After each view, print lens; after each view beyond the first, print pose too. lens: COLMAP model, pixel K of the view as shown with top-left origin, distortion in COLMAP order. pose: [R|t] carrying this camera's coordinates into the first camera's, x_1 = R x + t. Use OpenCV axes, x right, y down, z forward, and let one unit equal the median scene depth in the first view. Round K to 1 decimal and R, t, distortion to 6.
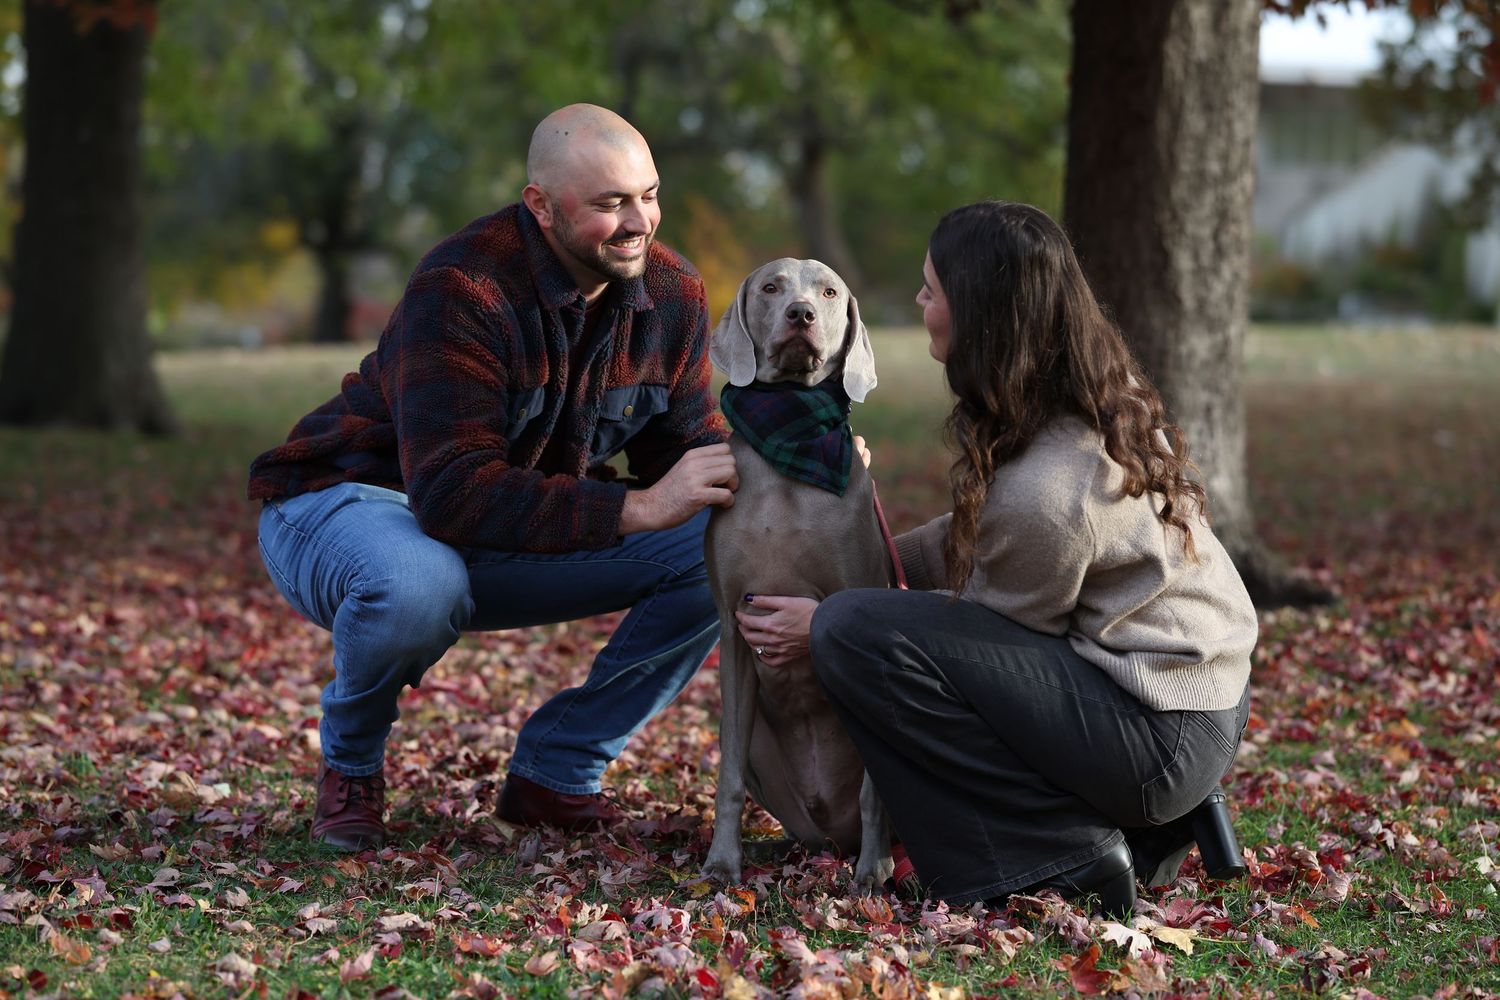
lens RADIAL K [[3581.4, 0, 753.2], [0, 3581.4, 499.0], [0, 0, 1]] dist [0.091796, 0.000000]
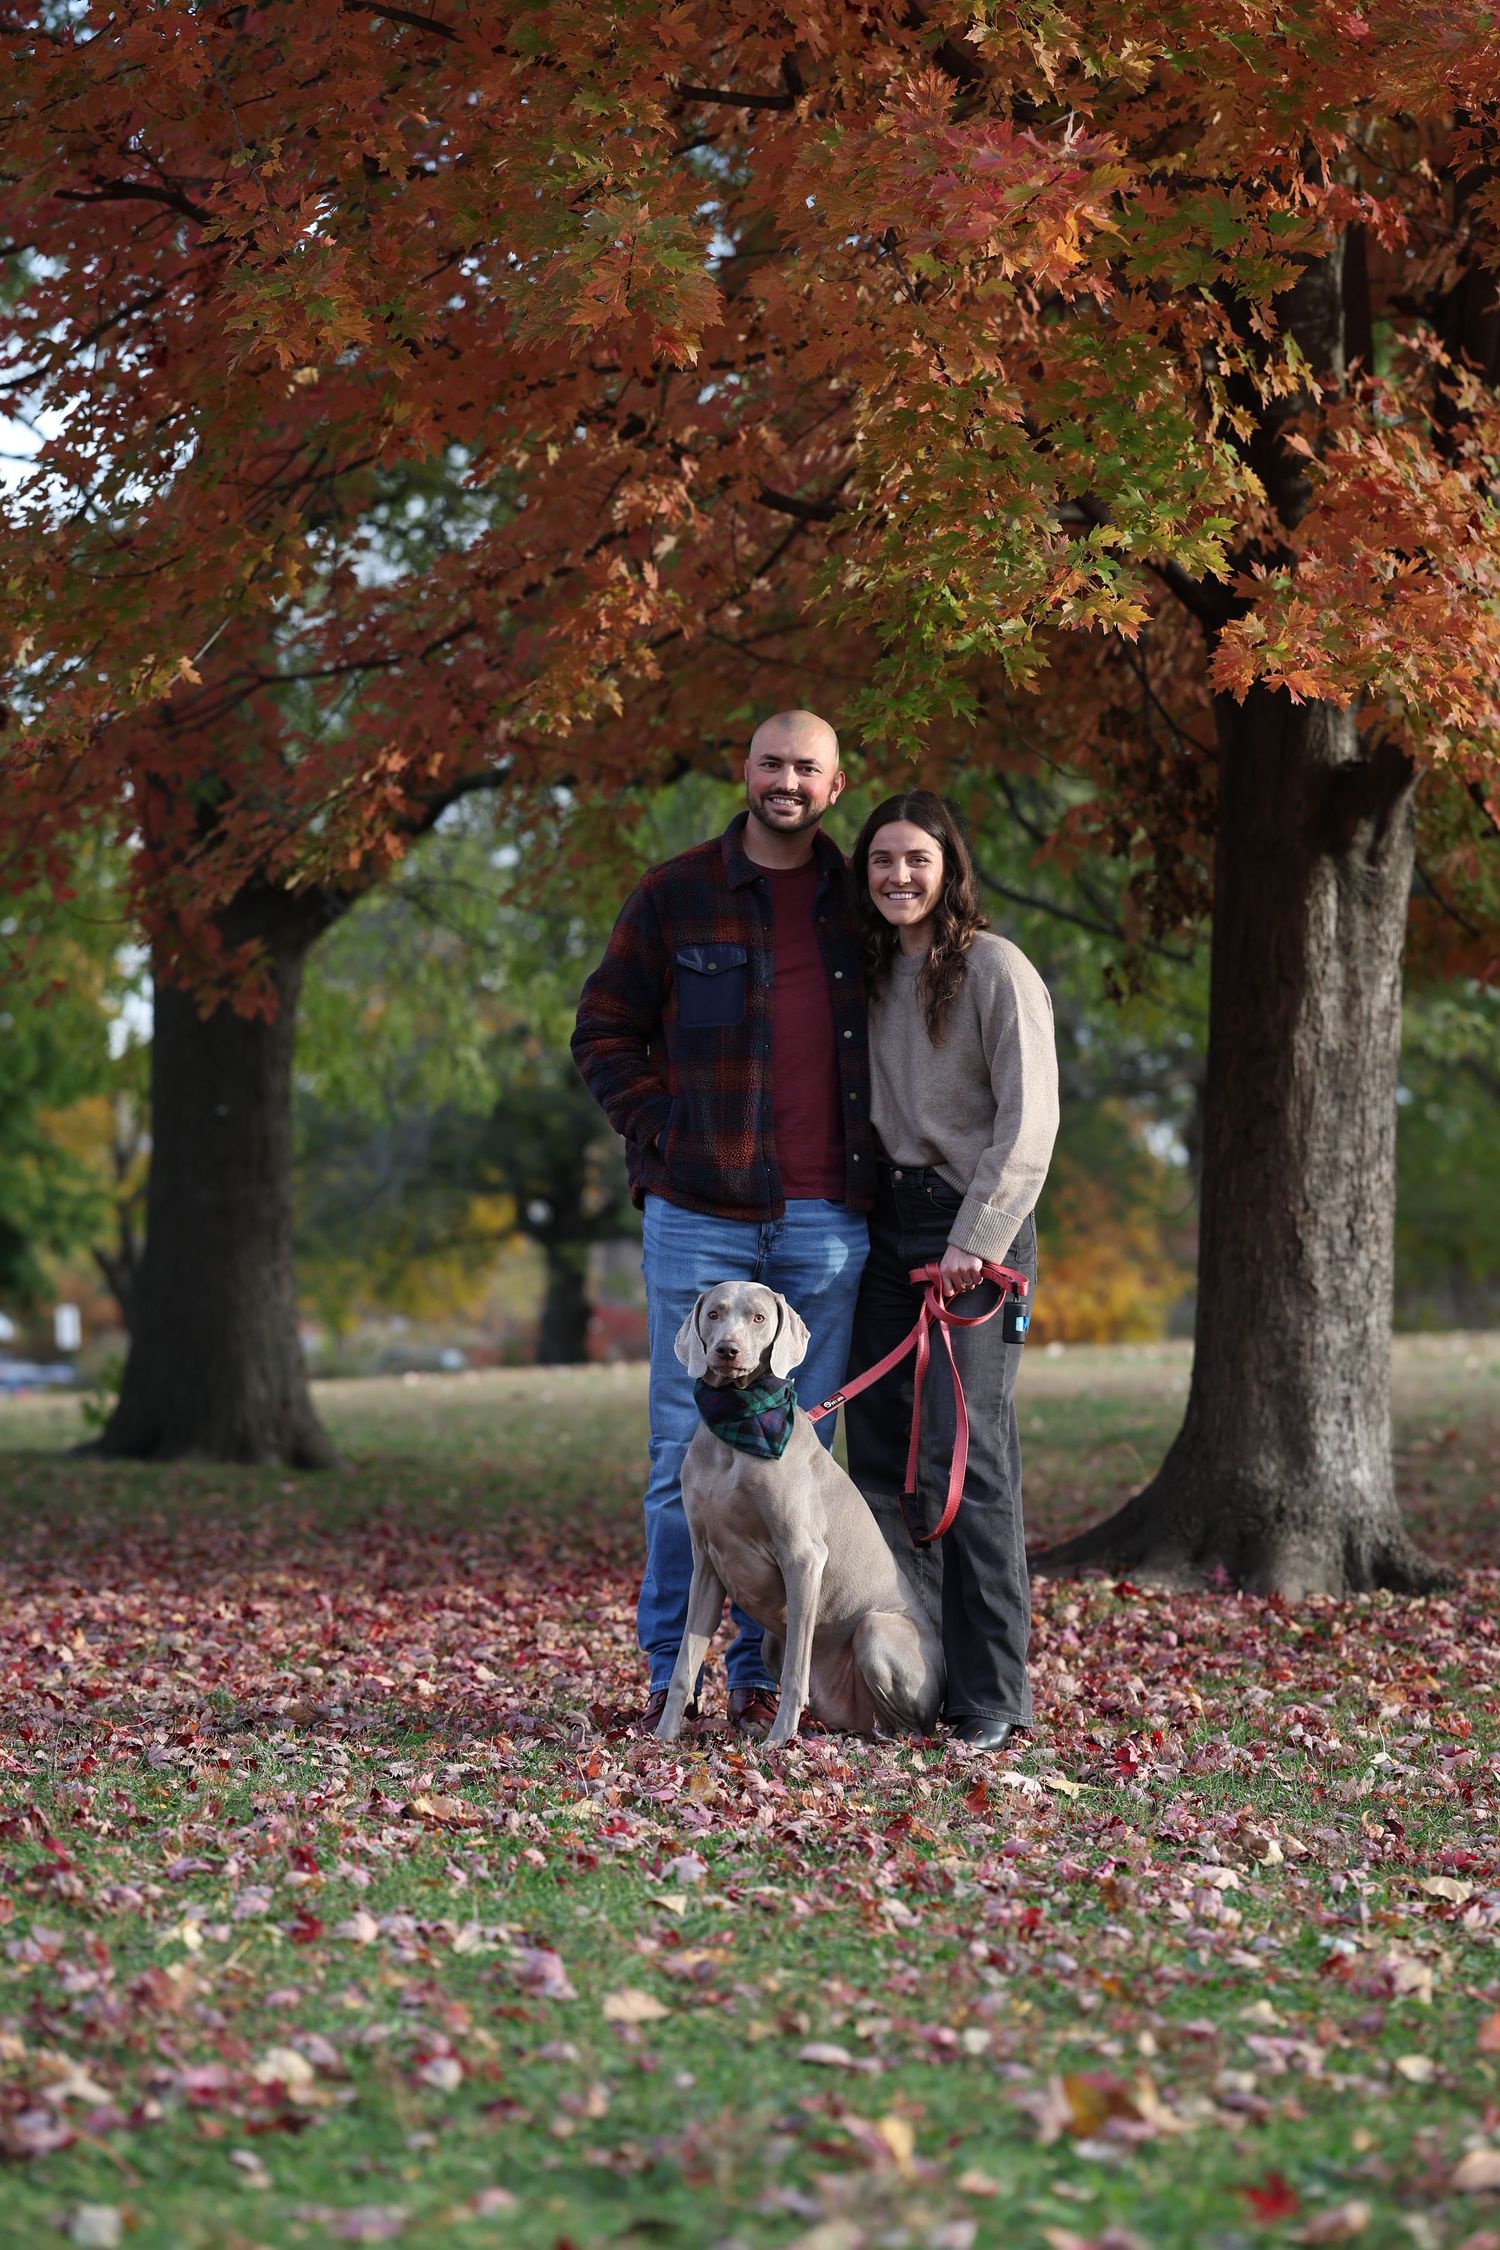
lens RADIAL K [[5372.0, 0, 747.4], [0, 5372.0, 1123.4], [0, 0, 1]] dist [0.091796, 0.000000]
pose [[0.996222, -0.013784, -0.085744, 0.091155], [0.006138, 0.996030, -0.088808, 0.029859], [0.086628, 0.087946, 0.992351, -0.493369]]
